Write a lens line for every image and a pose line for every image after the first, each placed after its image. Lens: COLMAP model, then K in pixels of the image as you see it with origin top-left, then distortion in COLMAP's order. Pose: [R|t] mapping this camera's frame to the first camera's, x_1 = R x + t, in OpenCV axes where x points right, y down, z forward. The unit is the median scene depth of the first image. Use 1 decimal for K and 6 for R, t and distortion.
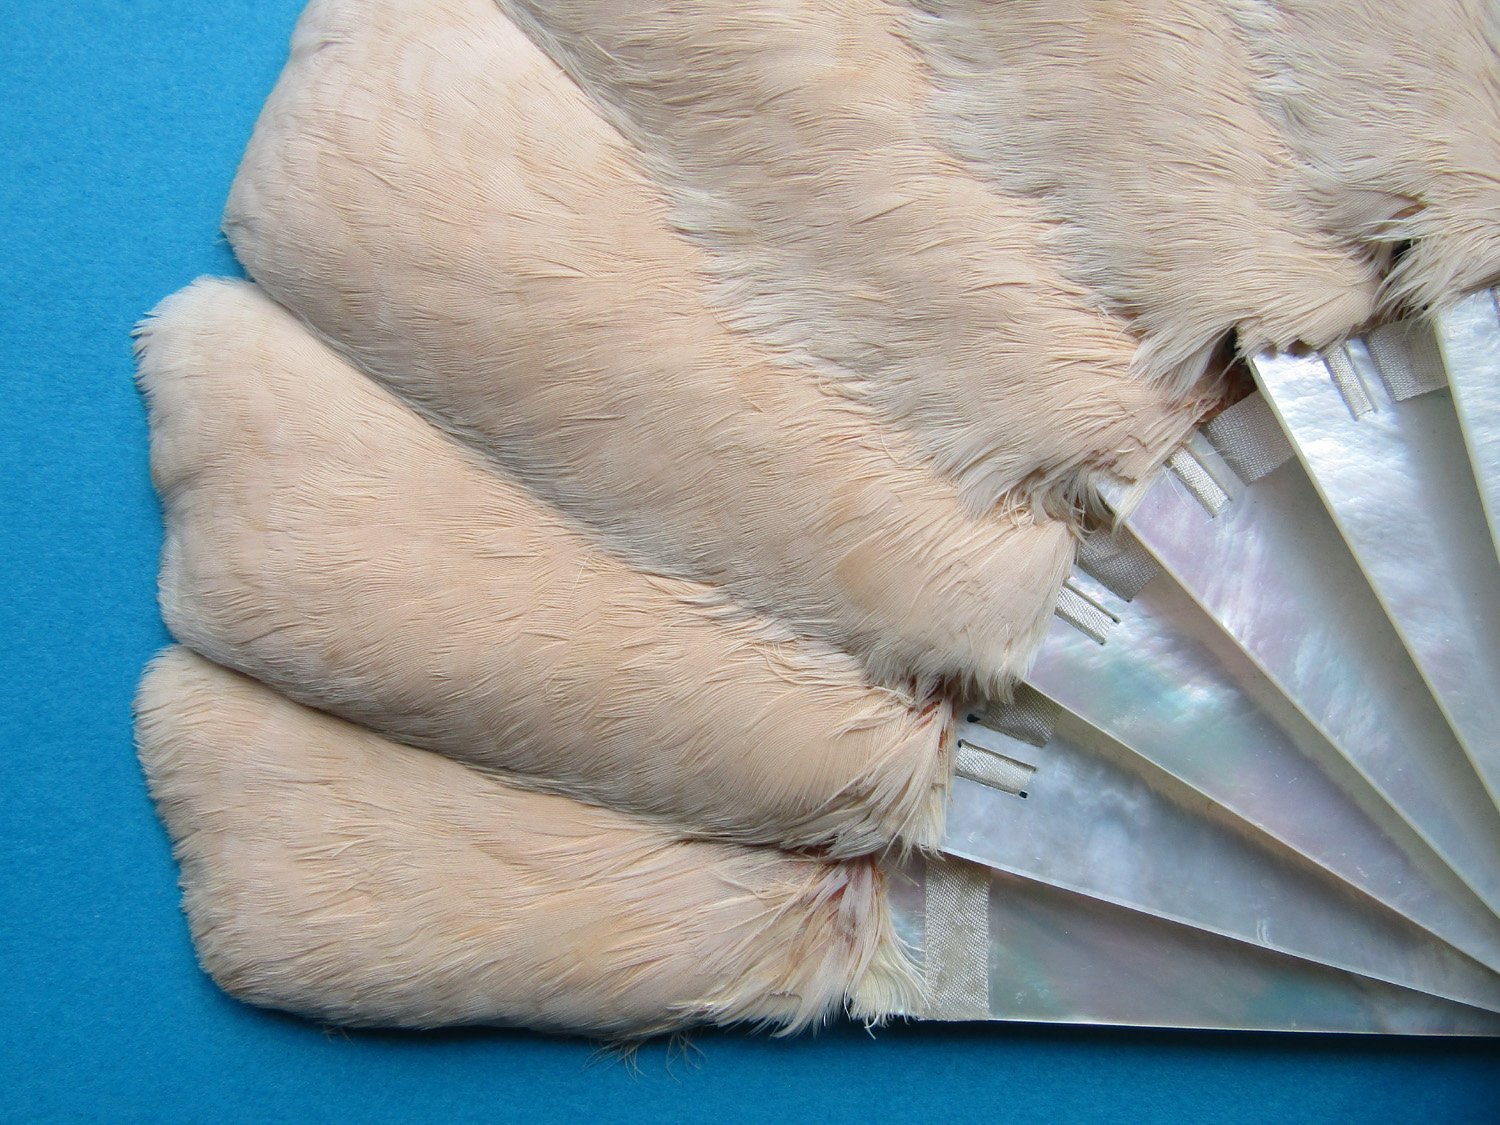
lens RADIAL K [[1147.8, 0, 750.0], [0, 1147.8, 562.5], [0, 0, 1]] dist [-0.032454, 0.001359]
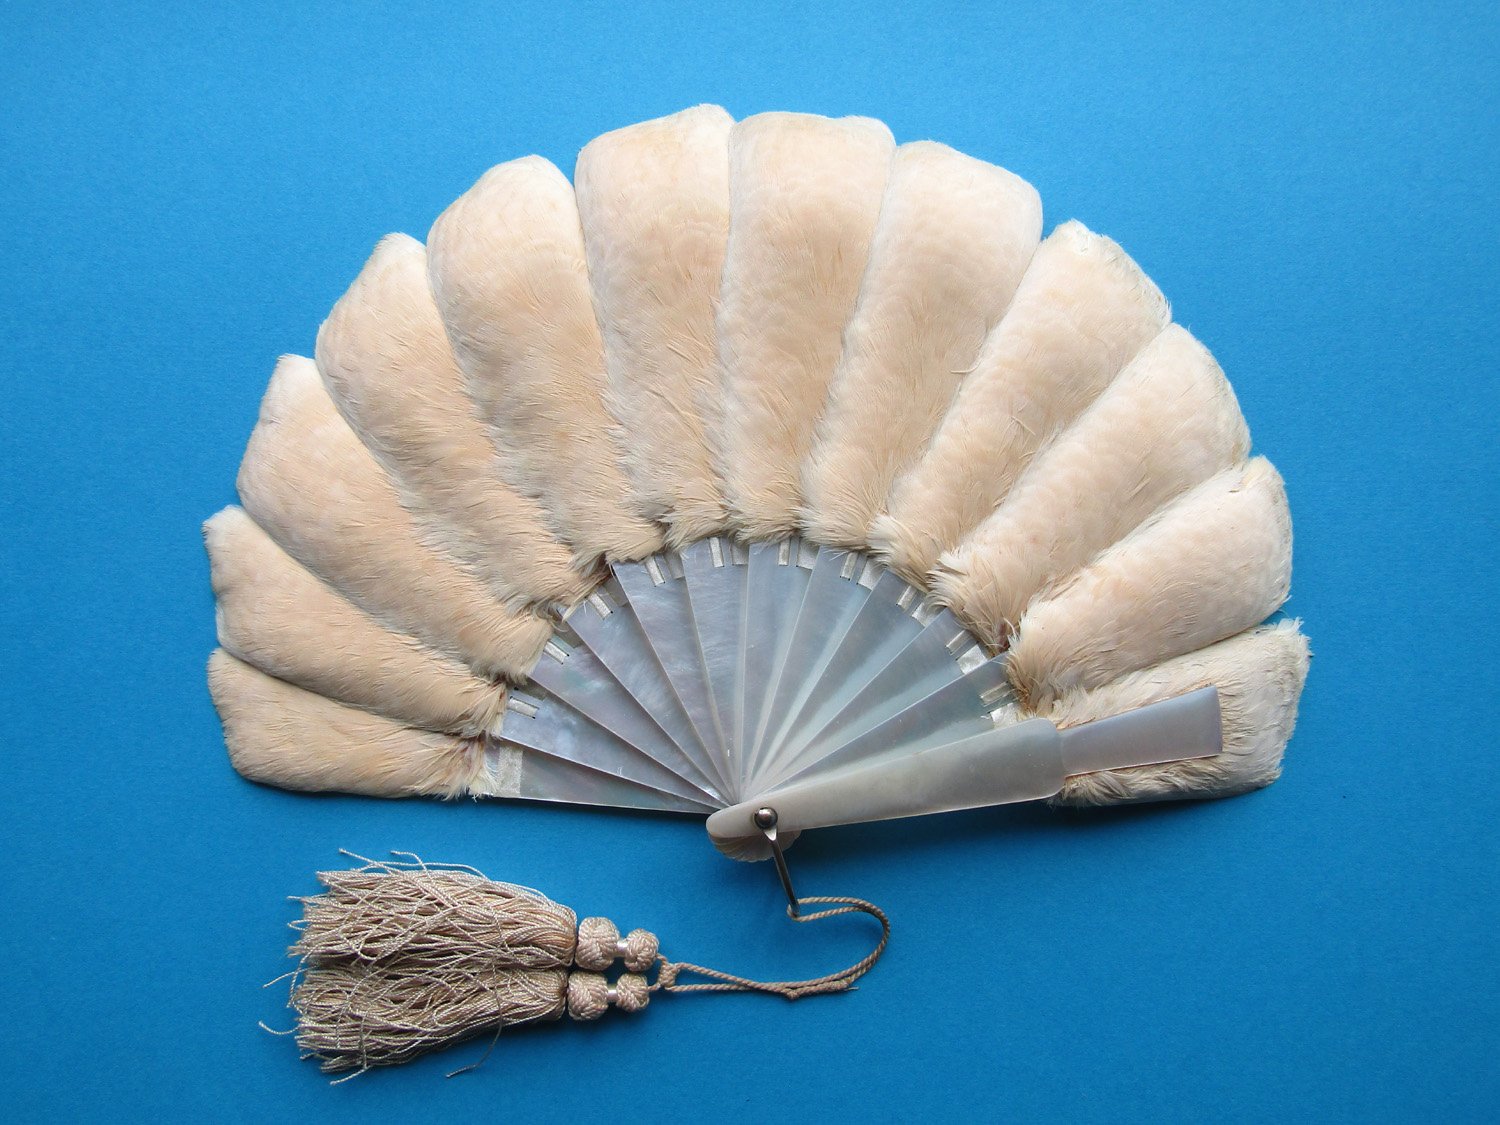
lens RADIAL K [[1147.8, 0, 750.0], [0, 1147.8, 562.5], [0, 0, 1]] dist [-0.032454, 0.001359]
pose [[0.998829, 0.037773, -0.030236, 0.834146], [-0.033694, 0.991508, 0.125603, -0.523372], [0.034724, -0.124437, 0.991620, -1.637299]]
